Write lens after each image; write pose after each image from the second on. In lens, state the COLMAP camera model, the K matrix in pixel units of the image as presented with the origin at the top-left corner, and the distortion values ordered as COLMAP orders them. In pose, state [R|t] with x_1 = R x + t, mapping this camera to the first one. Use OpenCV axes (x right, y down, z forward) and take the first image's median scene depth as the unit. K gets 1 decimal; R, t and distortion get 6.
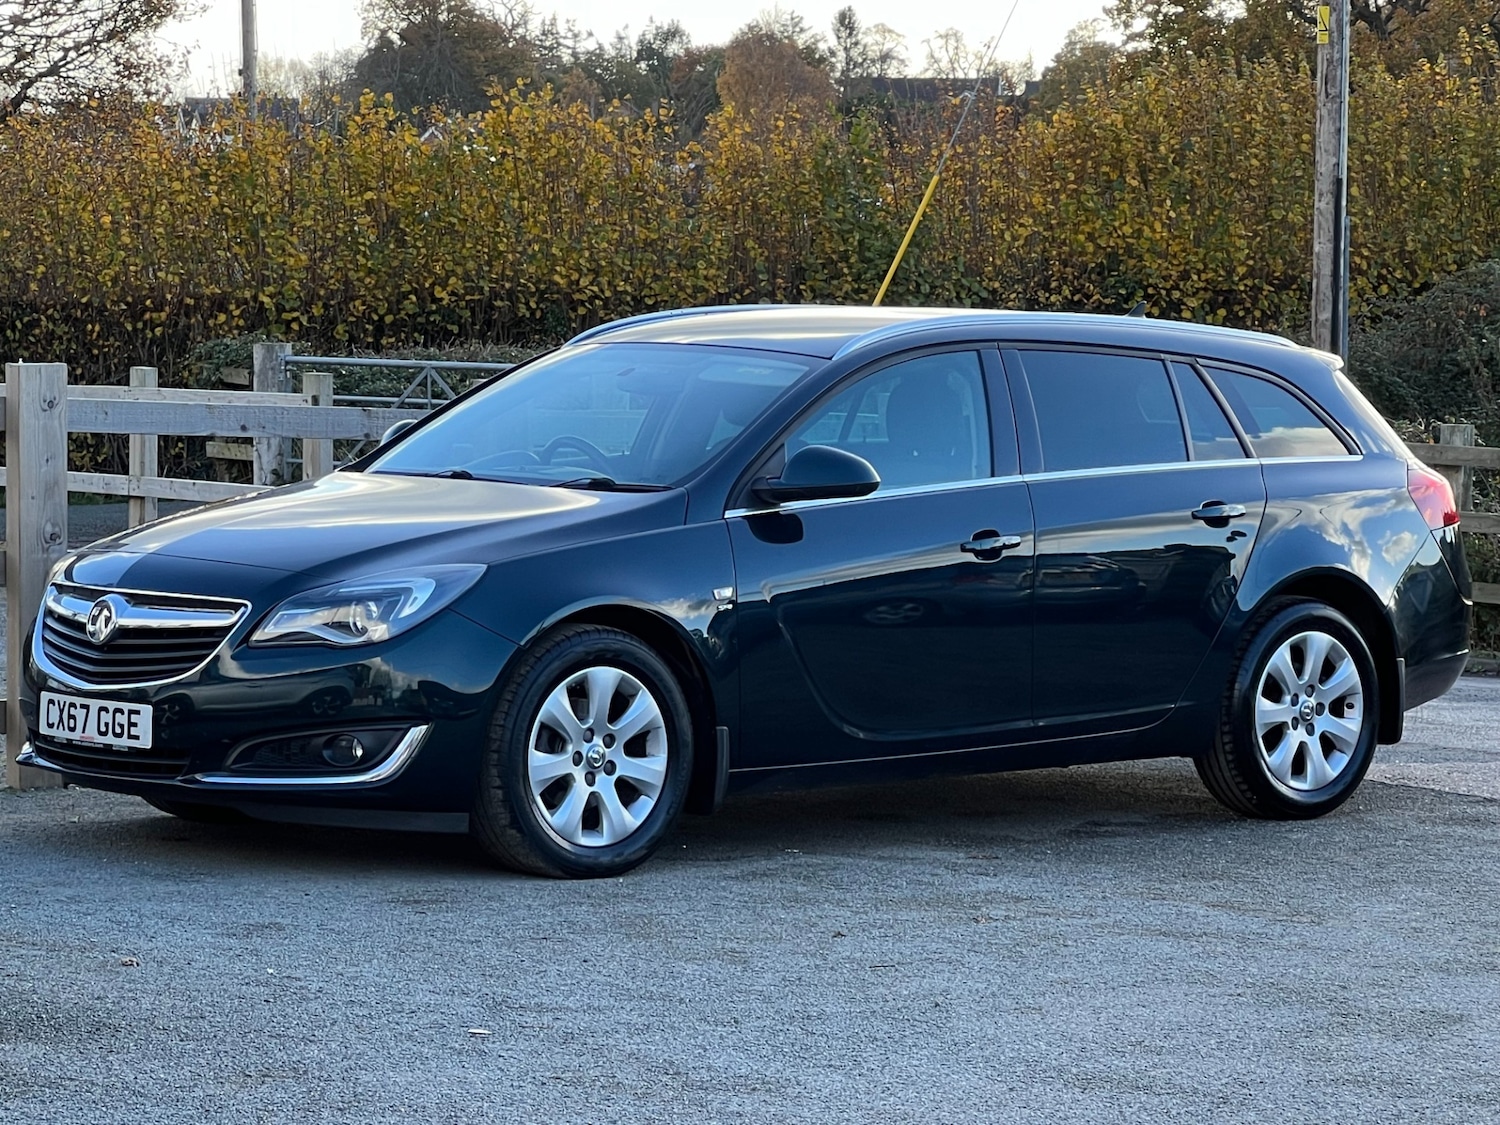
lens RADIAL K [[4550.1, 0, 744.5], [0, 4550.1, 609.7], [0, 0, 1]] dist [-0.374862, 9.459318]
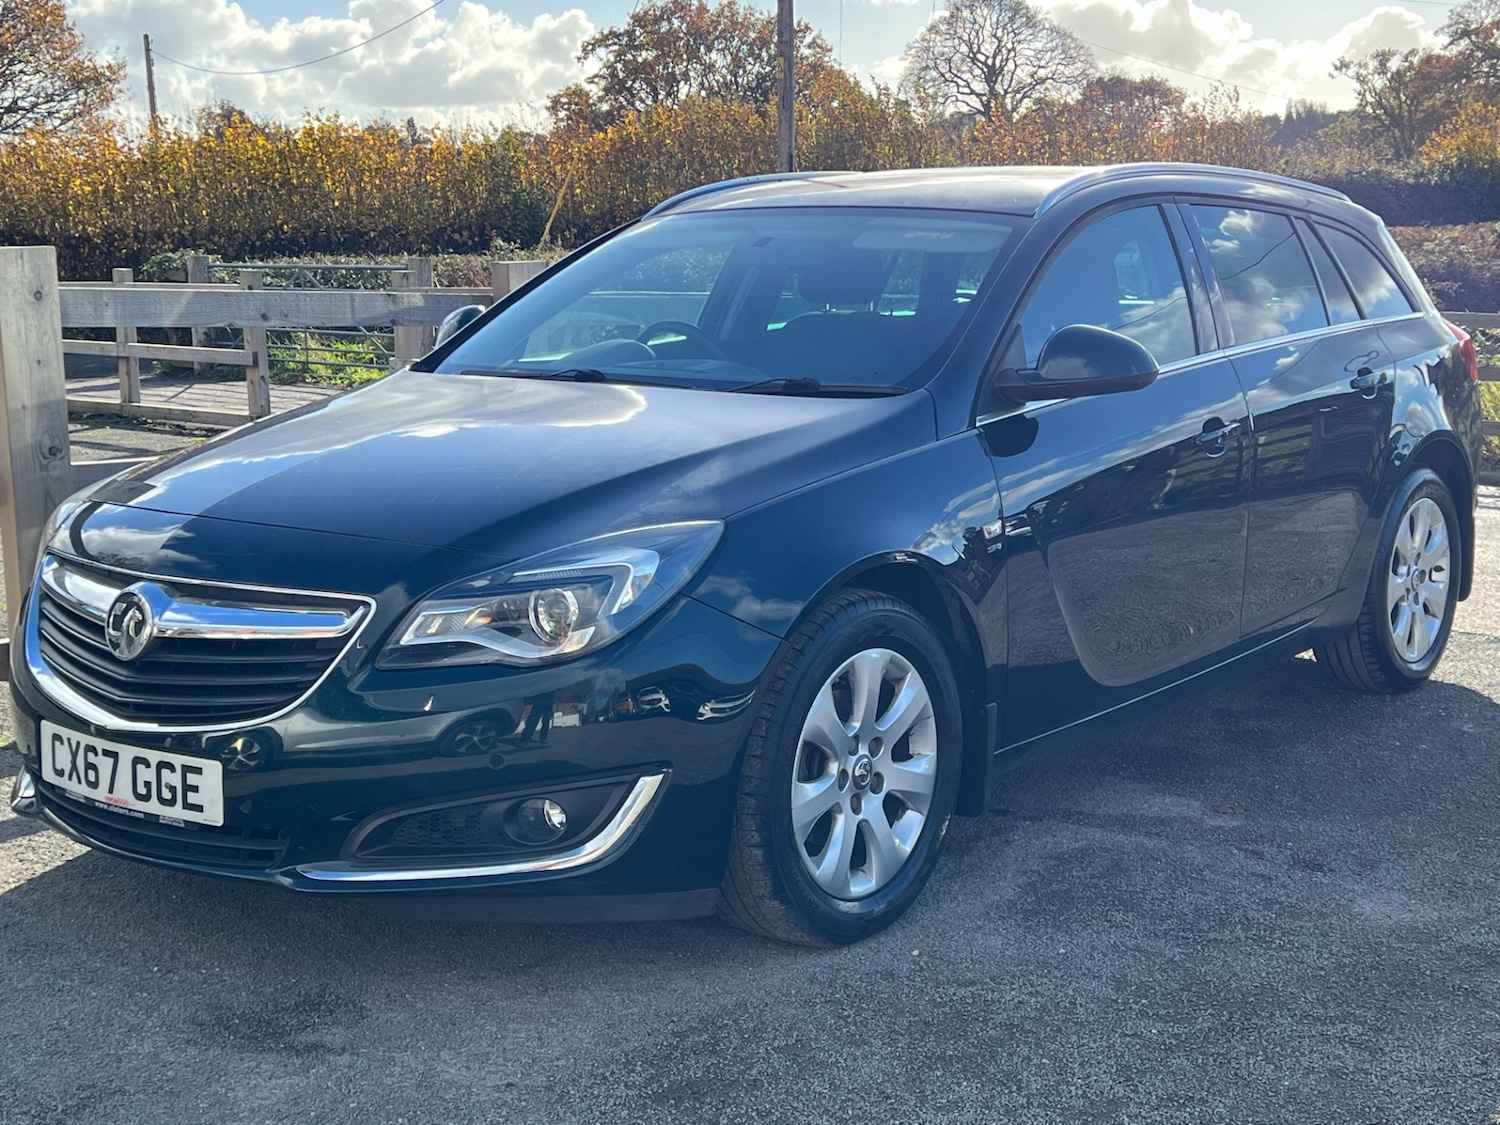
lens RADIAL K [[1960.7, 0, 750.0], [0, 1960.7, 562.5], [0, 0, 1]] dist [0.204171, -0.598072]
pose [[0.984127, -0.049818, 0.170329, -0.098616], [0.033541, 0.994706, 0.097135, -0.030672], [-0.174266, -0.089880, 0.980588, 0.679494]]
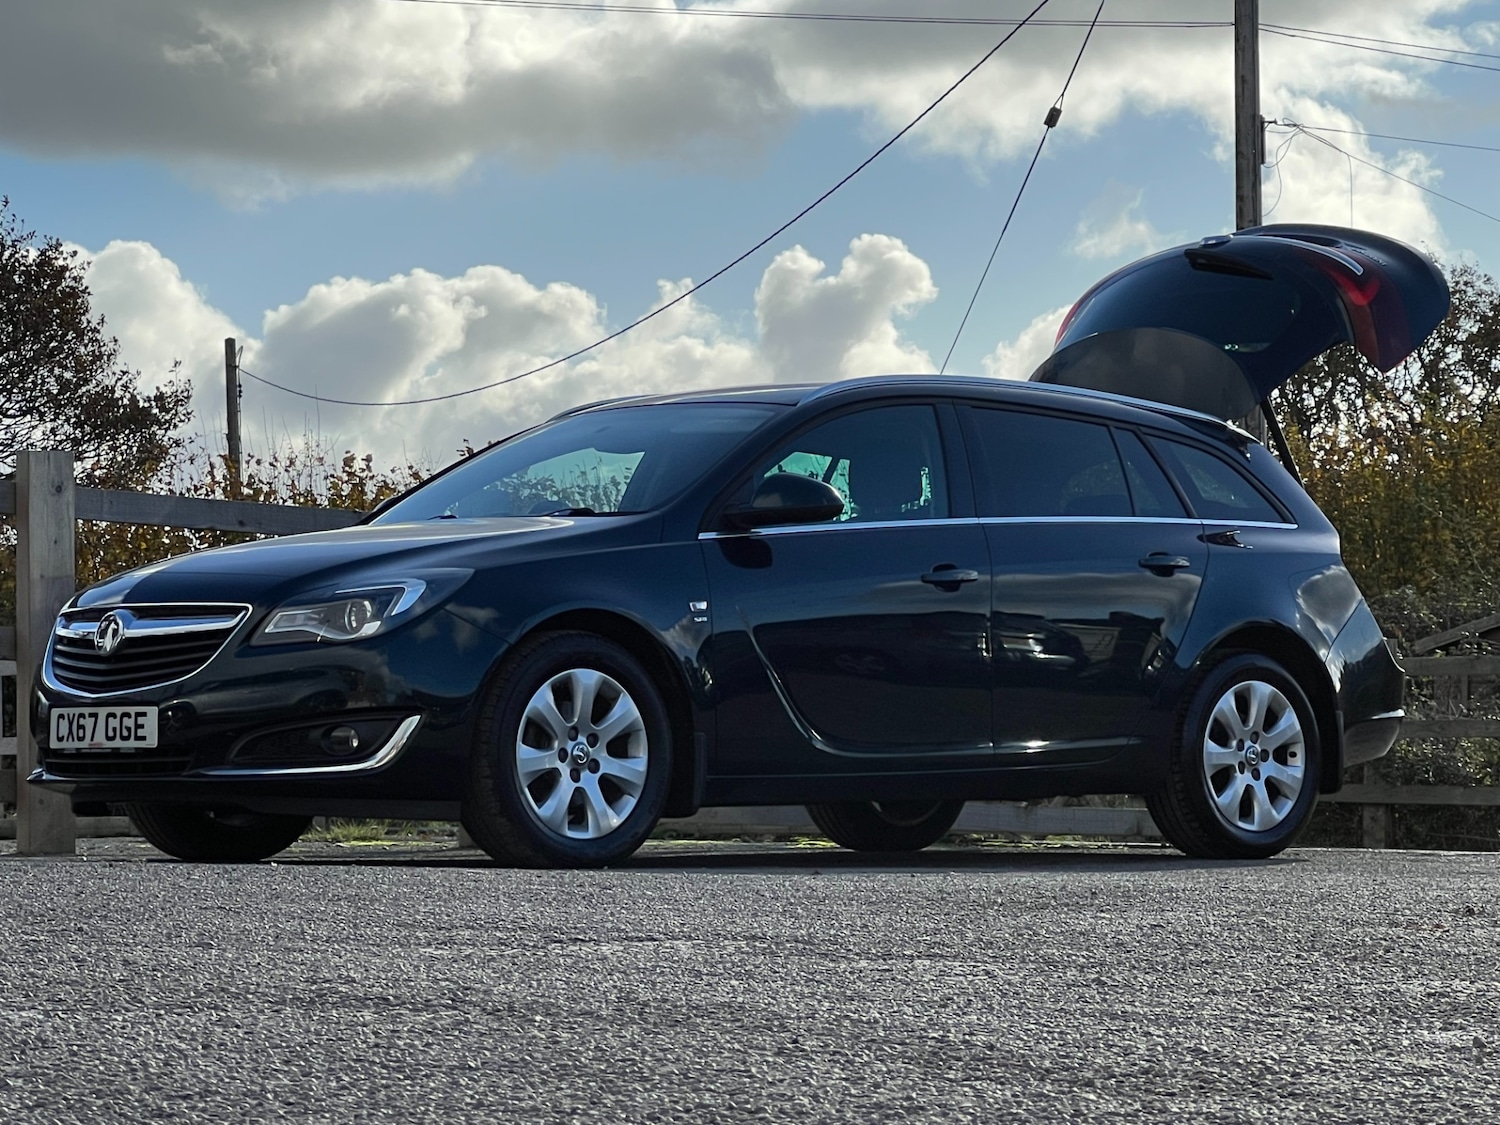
lens RADIAL K [[4290.1, 0, 750.0], [0, 4290.1, 562.5], [0, 0, 1]] dist [-0.407978, 11.355022]
pose [[0.999780, -0.017422, 0.011692, -0.004100], [0.018626, 0.993504, -0.112262, 0.097341], [-0.009661, 0.112456, 0.993610, 0.008575]]
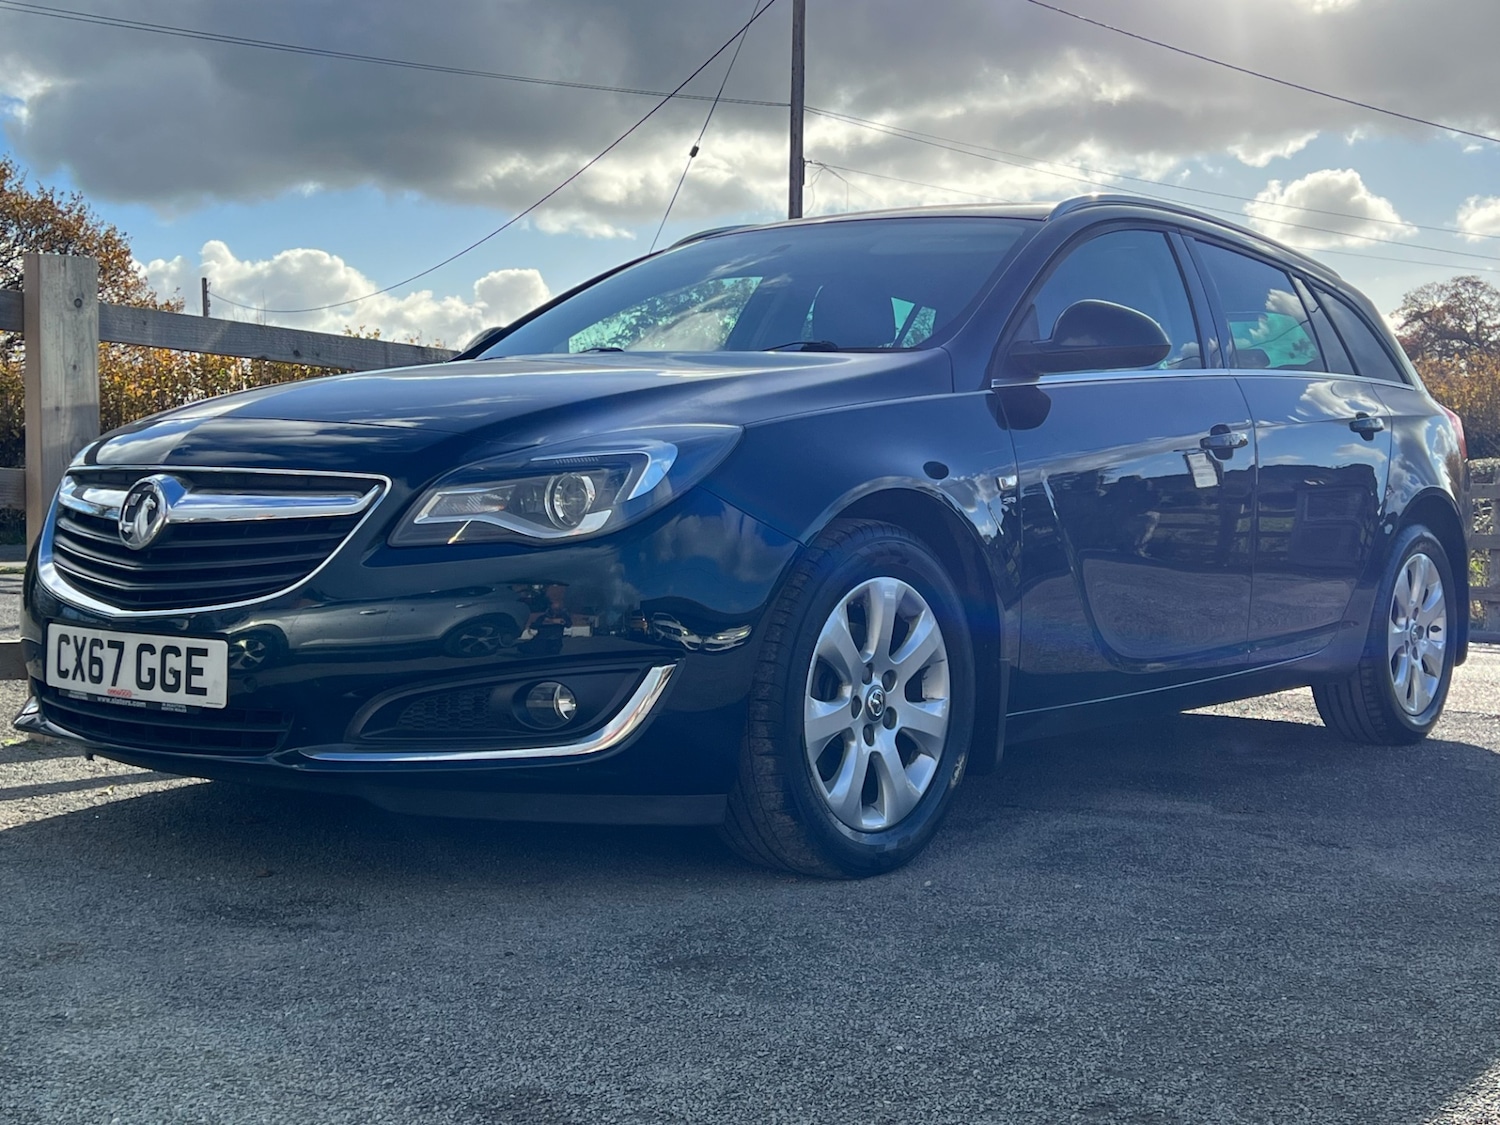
lens RADIAL K [[1853.5, 0, 750.0], [0, 1853.5, 562.5], [0, 0, 1]] dist [0.197878, -0.575983]
pose [[0.984904, -0.006979, 0.172961, -0.099213], [0.010957, 0.999697, -0.022060, 0.016003], [-0.172755, 0.023622, 0.984682, 0.694811]]
